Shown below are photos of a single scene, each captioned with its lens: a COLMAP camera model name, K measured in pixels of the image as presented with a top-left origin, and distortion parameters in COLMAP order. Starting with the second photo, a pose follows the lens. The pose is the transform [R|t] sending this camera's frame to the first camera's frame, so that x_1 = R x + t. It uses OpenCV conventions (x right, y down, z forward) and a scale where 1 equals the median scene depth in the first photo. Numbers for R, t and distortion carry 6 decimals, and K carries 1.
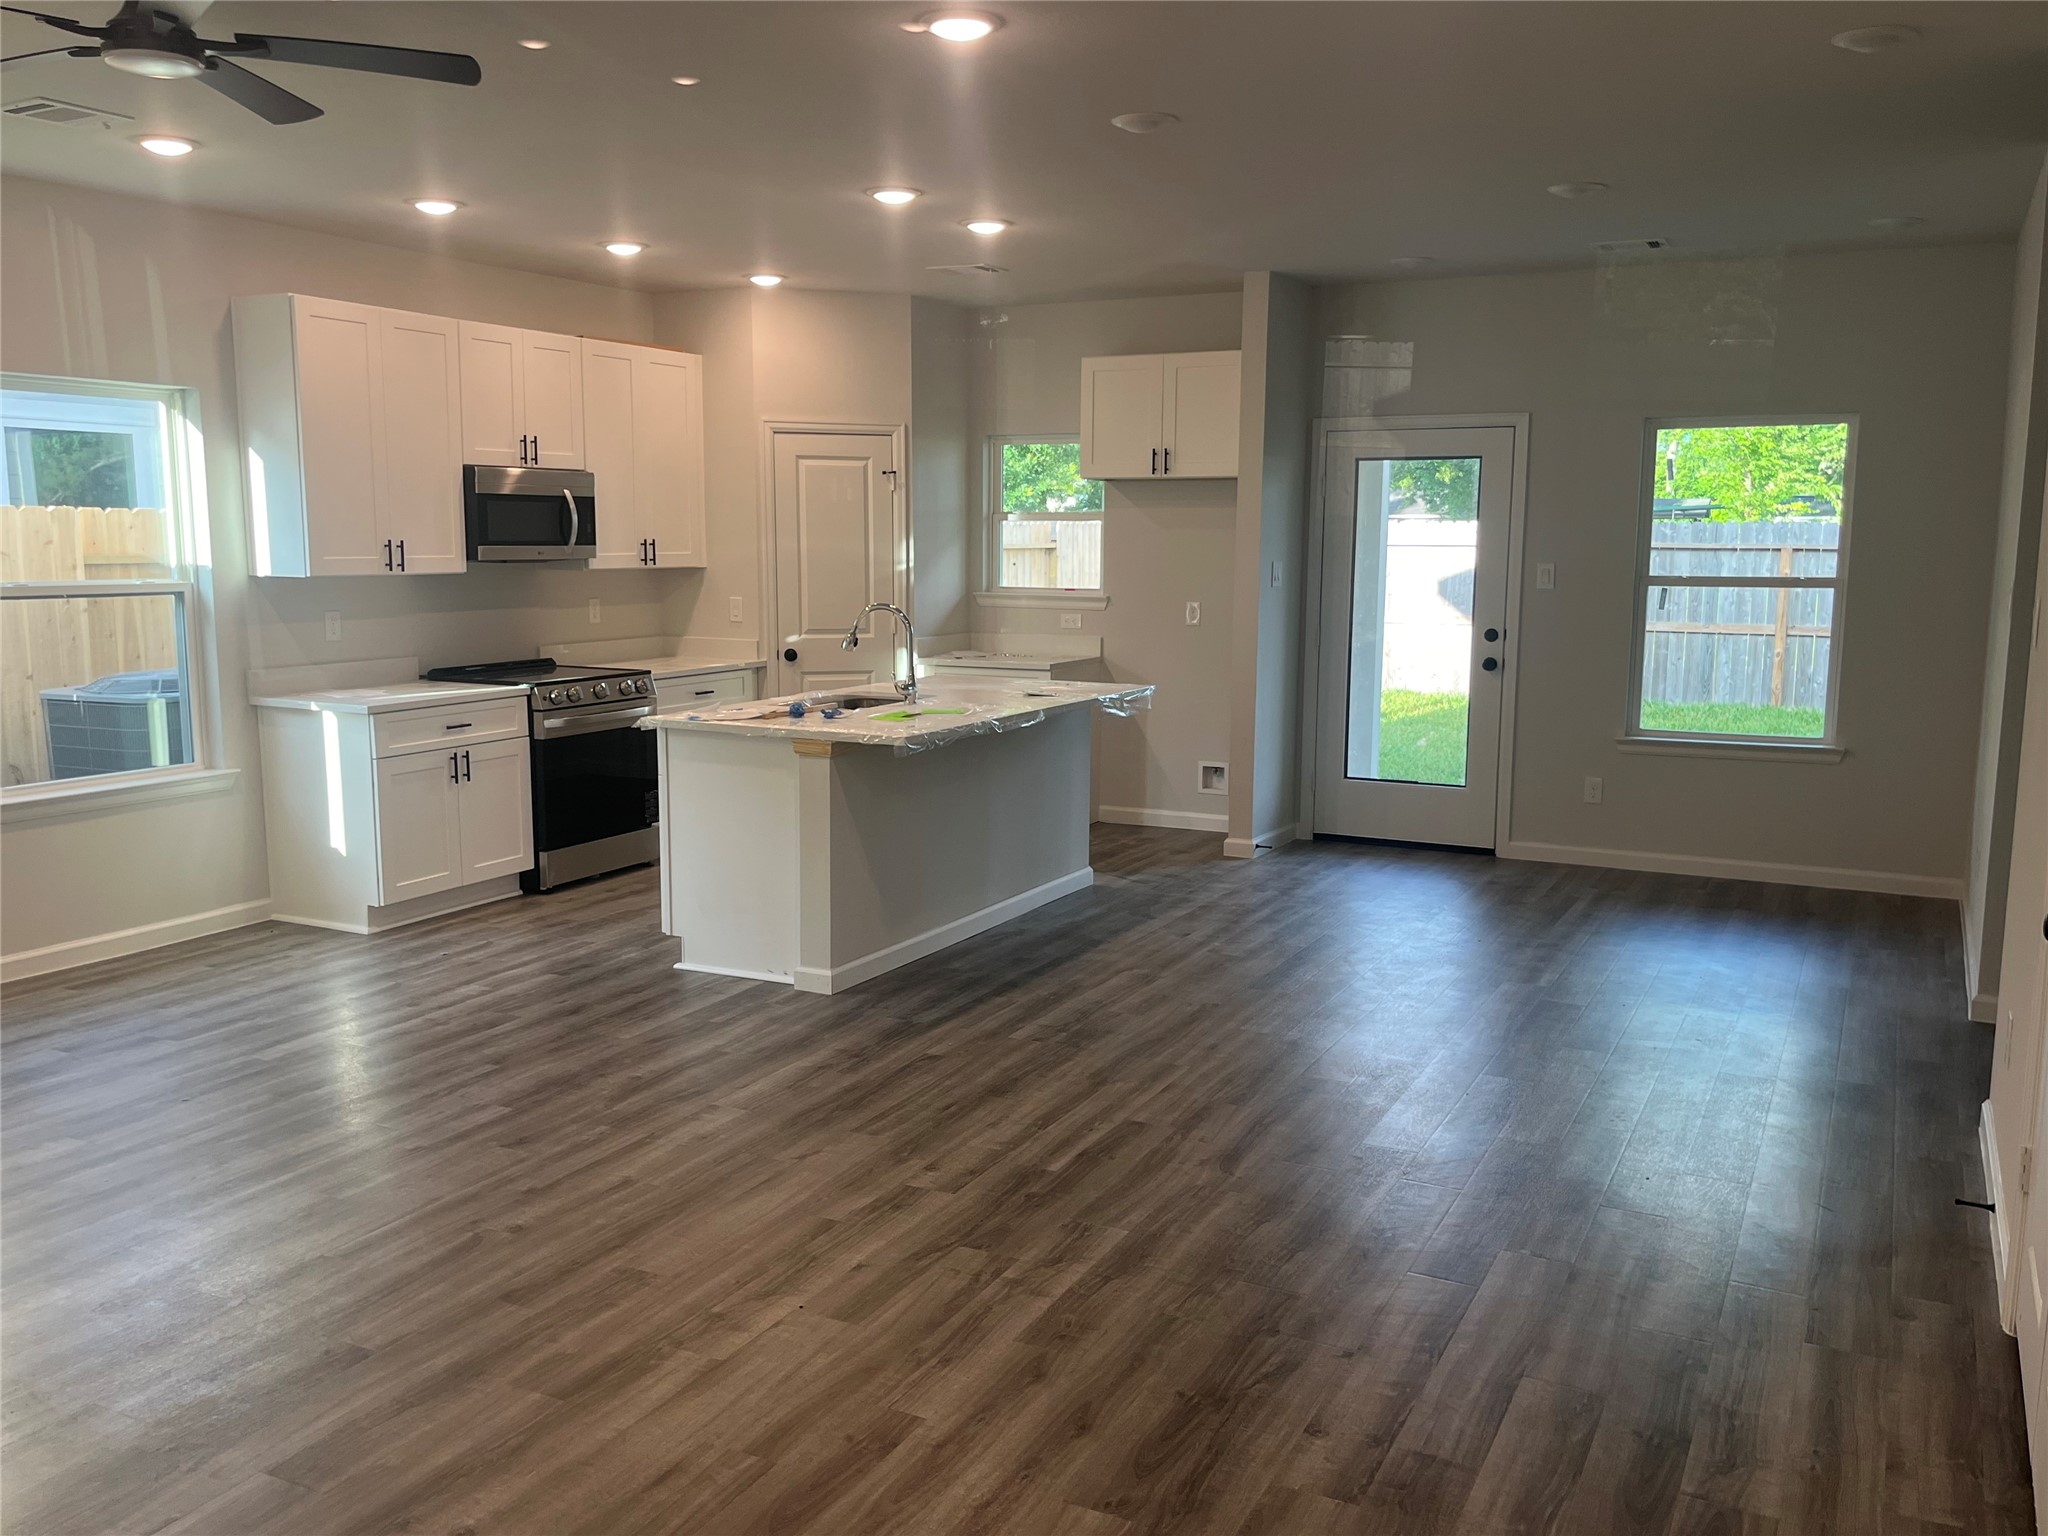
lens RADIAL K [[1719.3, 0, 1021.0], [0, 1719.3, 785.2], [0, 0, 1]] dist [0.007743, 0.000088]
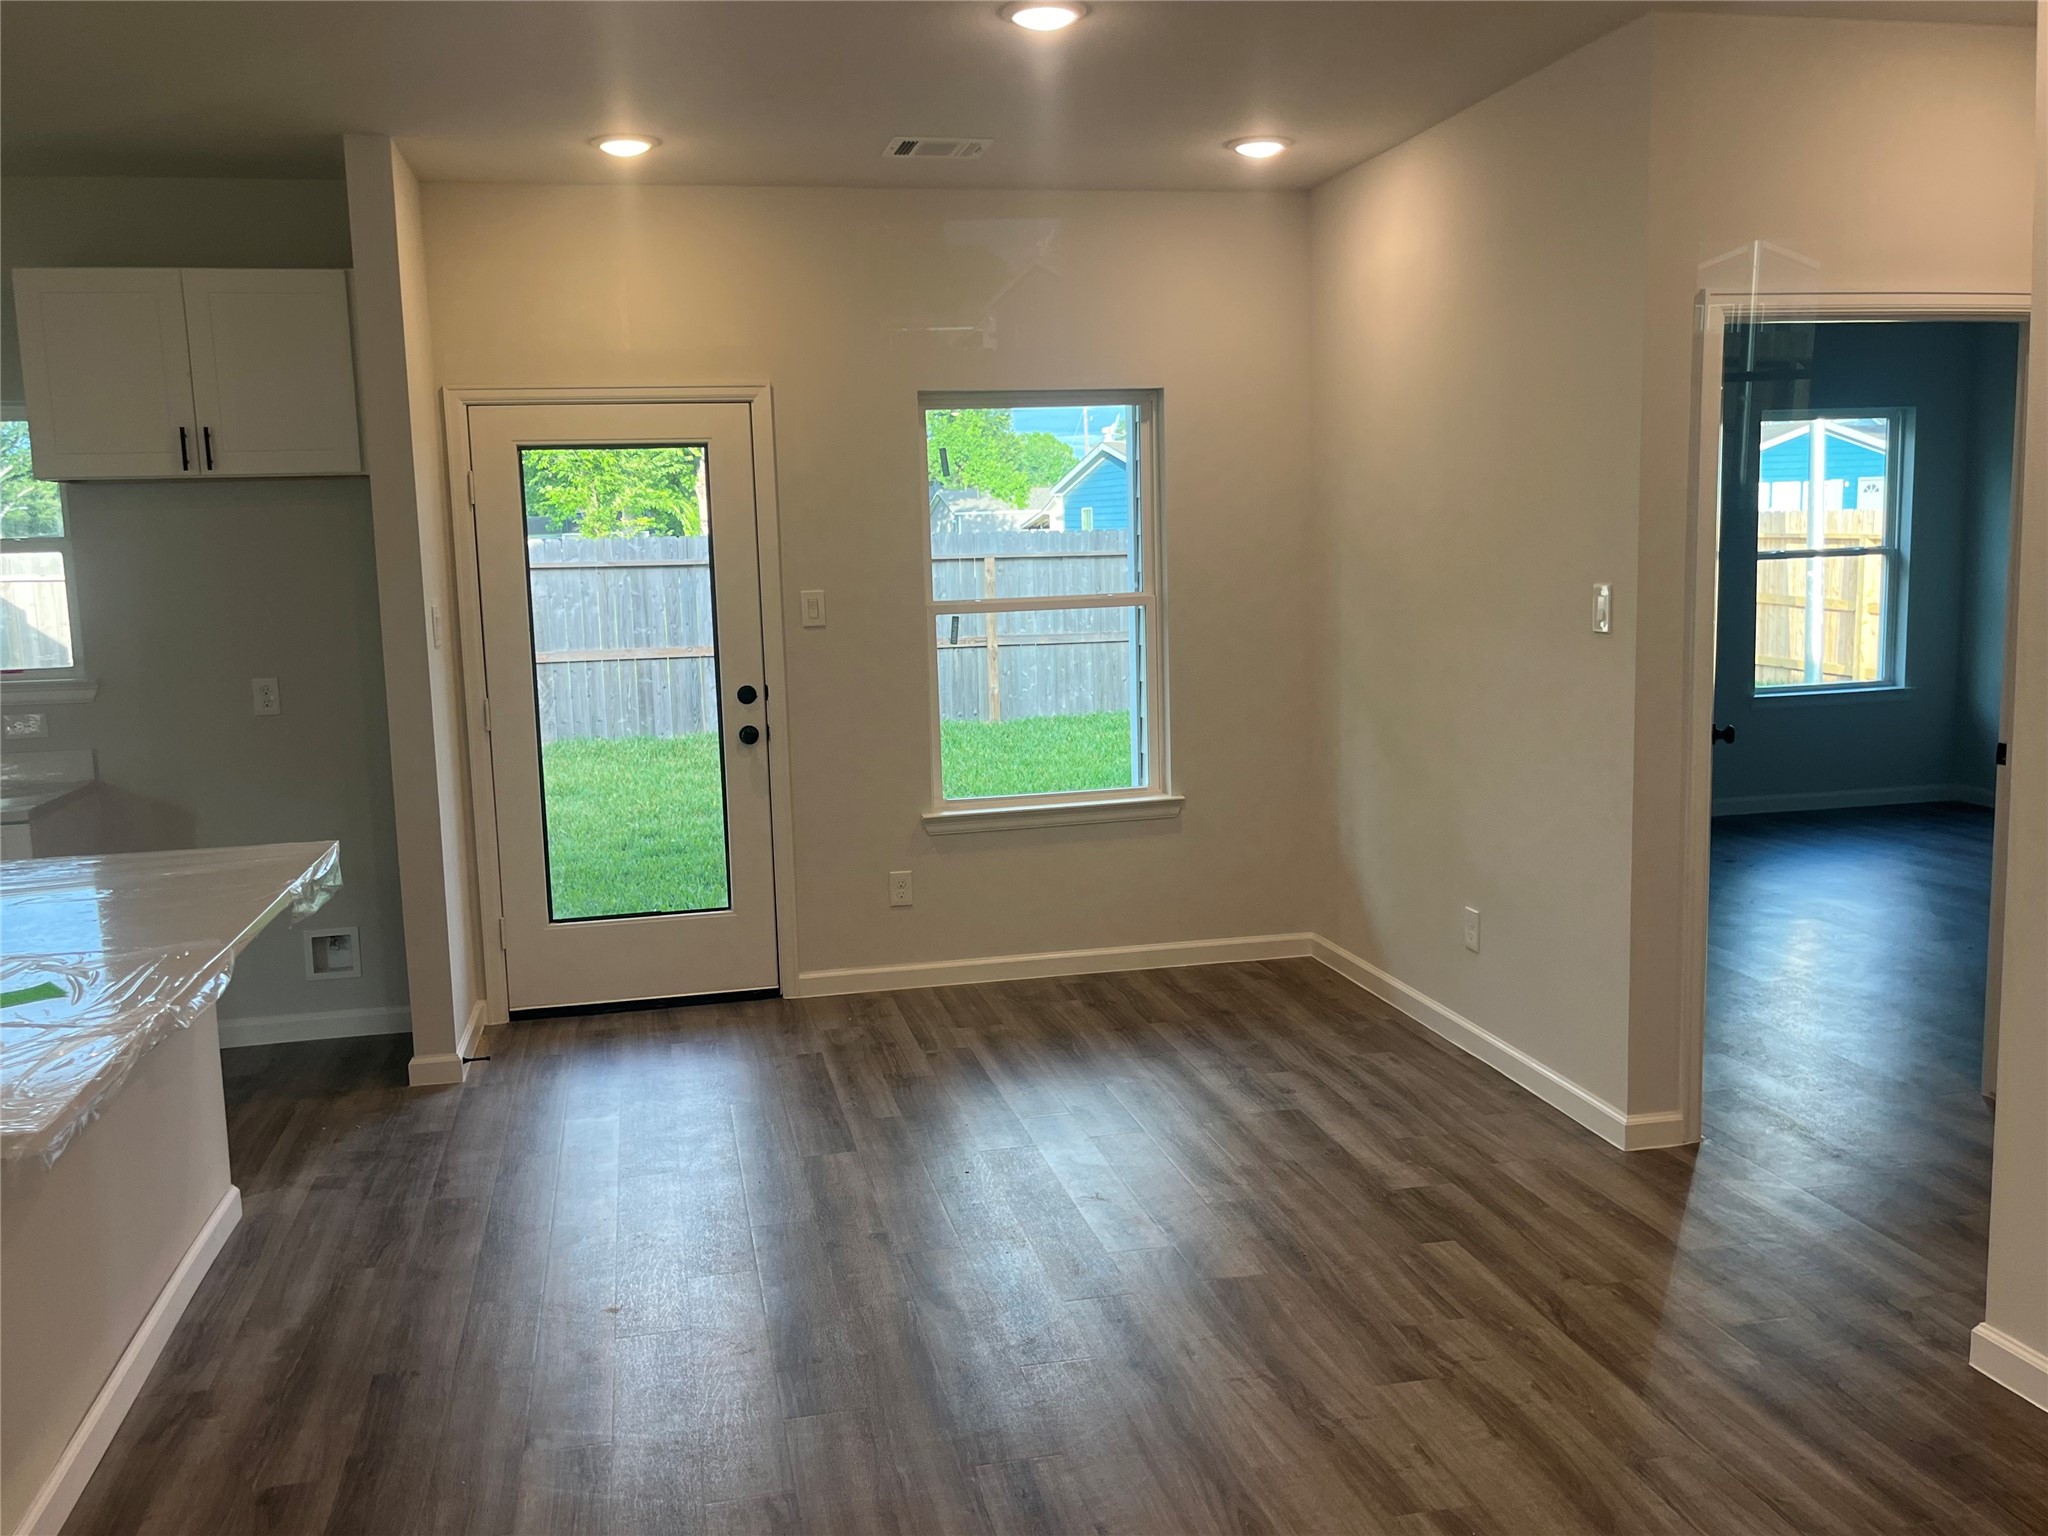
lens RADIAL K [[1688.8, 0, 1010.0], [0, 1688.8, 770.5], [0, 0, 1]] dist [0.050183, -0.060507]
pose [[0.768918, -0.113249, 0.629238, -0.089718], [0.124571, 0.991862, 0.026290, -0.062424], [-0.627095, 0.058170, 0.776768, 0.397102]]
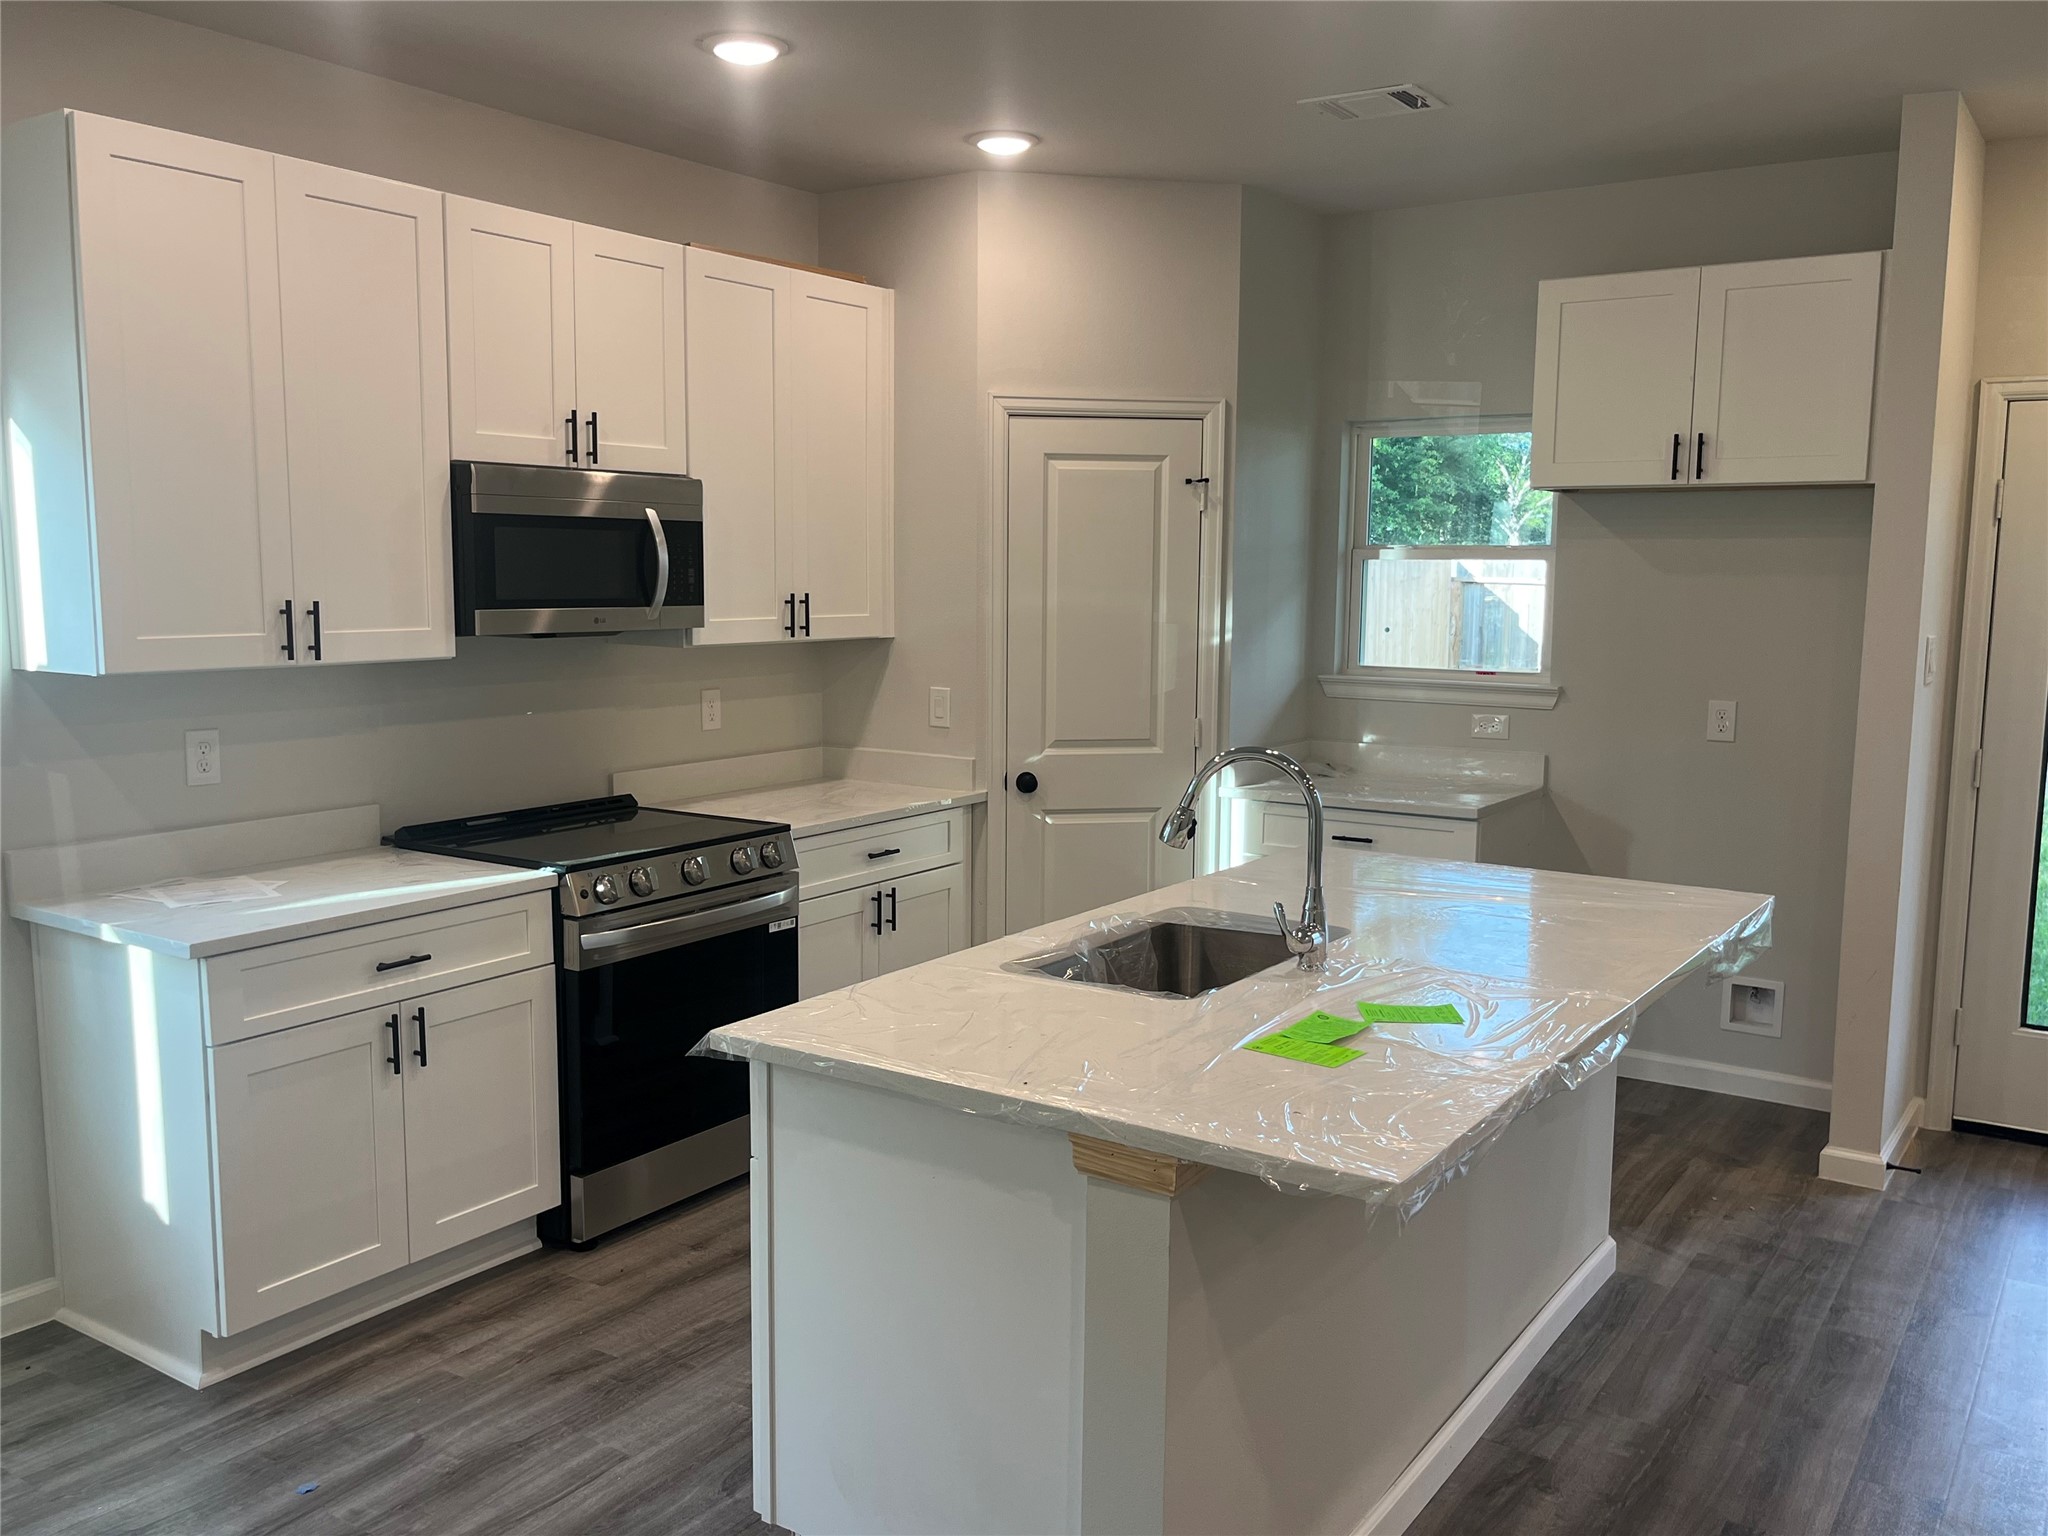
lens RADIAL K [[1688.8, 0, 1010.0], [0, 1688.8, 770.5], [0, 0, 1]] dist [0.050183, -0.060507]
pose [[0.992098, 0.016504, -0.124372, -0.072478], [-0.019551, 0.999537, -0.023317, -0.071794], [0.123930, 0.025564, 0.991962, 0.444833]]
